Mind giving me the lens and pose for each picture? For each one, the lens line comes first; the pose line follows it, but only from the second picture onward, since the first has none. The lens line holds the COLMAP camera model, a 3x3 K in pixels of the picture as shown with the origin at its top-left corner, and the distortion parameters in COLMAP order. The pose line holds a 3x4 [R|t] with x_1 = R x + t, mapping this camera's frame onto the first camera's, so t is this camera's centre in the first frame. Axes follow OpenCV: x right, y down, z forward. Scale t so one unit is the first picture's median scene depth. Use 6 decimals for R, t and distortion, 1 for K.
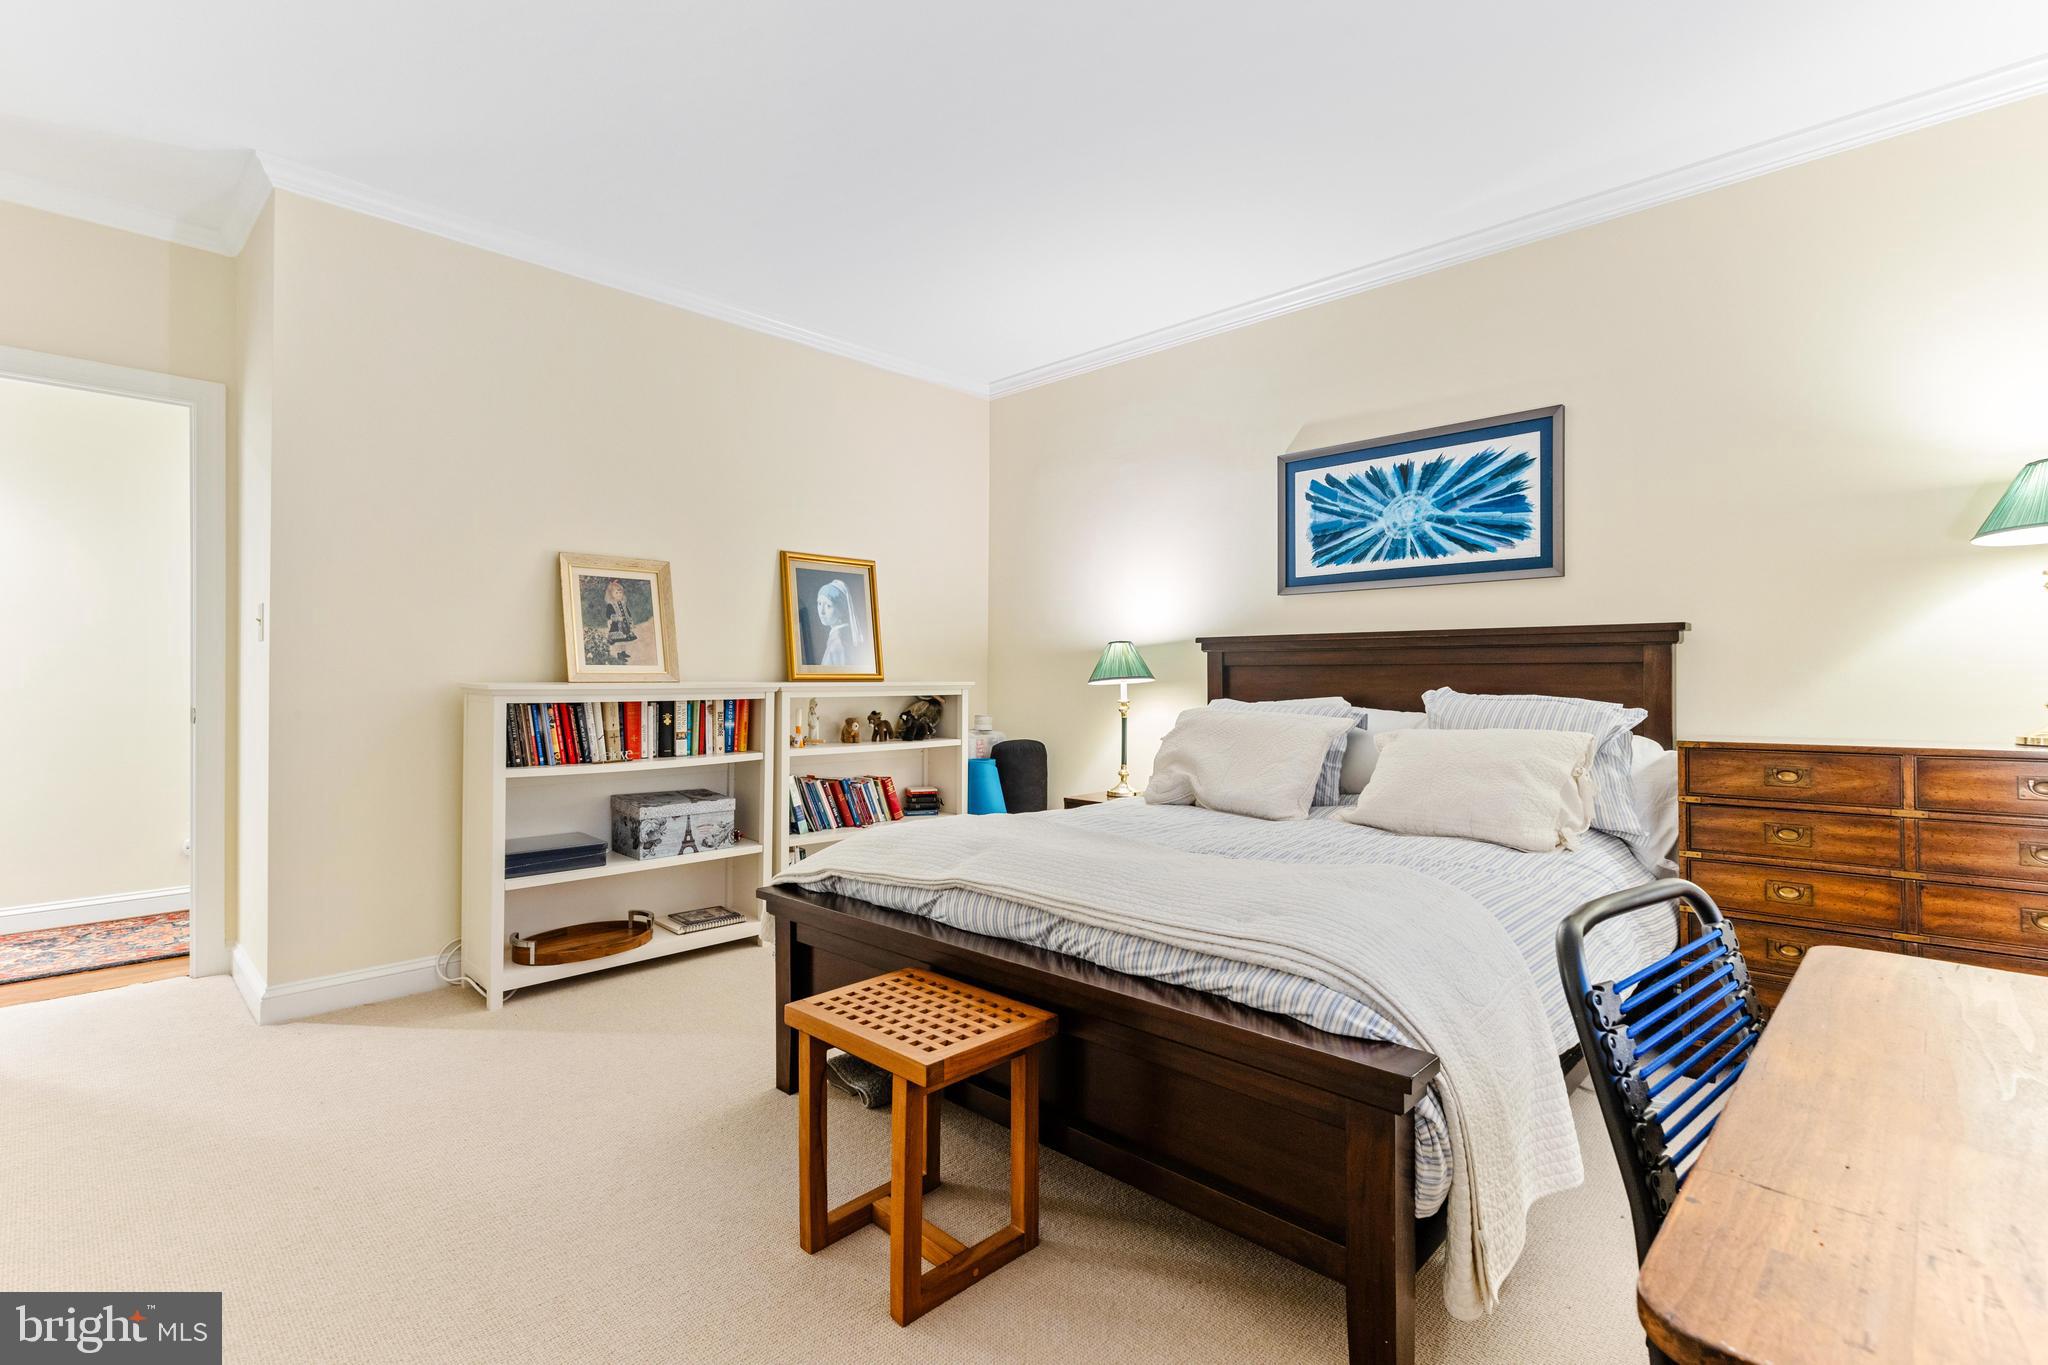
lens RADIAL K [[924.7, 0, 1030.7], [0, 924.7, 679.1], [0, 0, 1]] dist [0.005888, -0.001876]
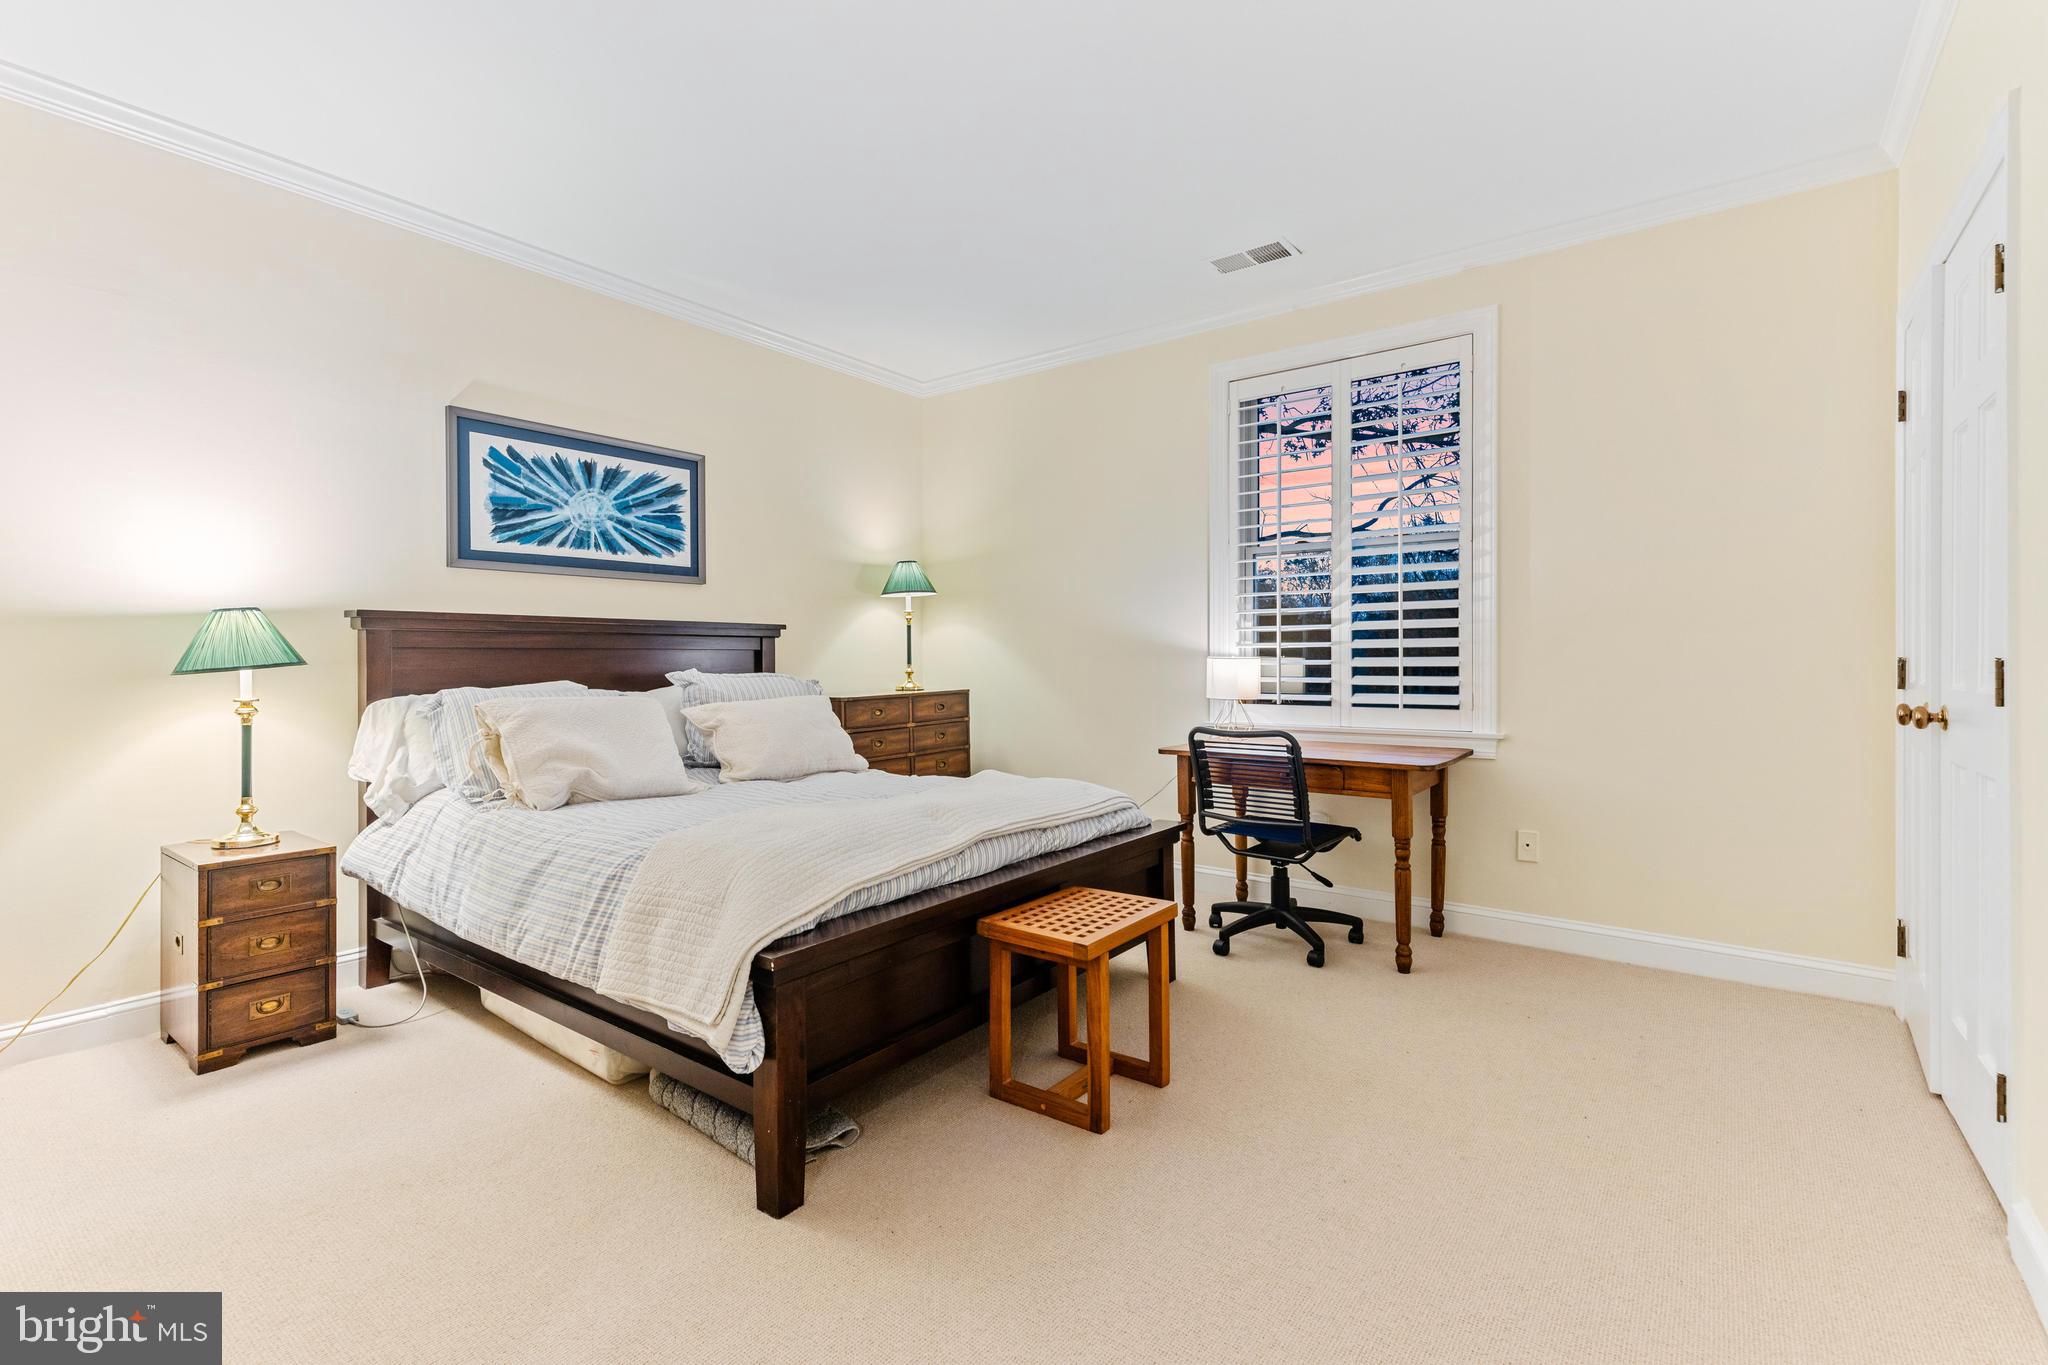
lens RADIAL K [[924.7, 0, 1024.0], [0, 924.7, 666.5], [0, 0, 1]] dist [0.005888, -0.001876]
pose [[-0.115085, -0.008476, 0.993319, -0.723419], [0.007169, 0.999930, 0.009363, -0.001911], [-0.993330, 0.008199, -0.115016, 0.628764]]
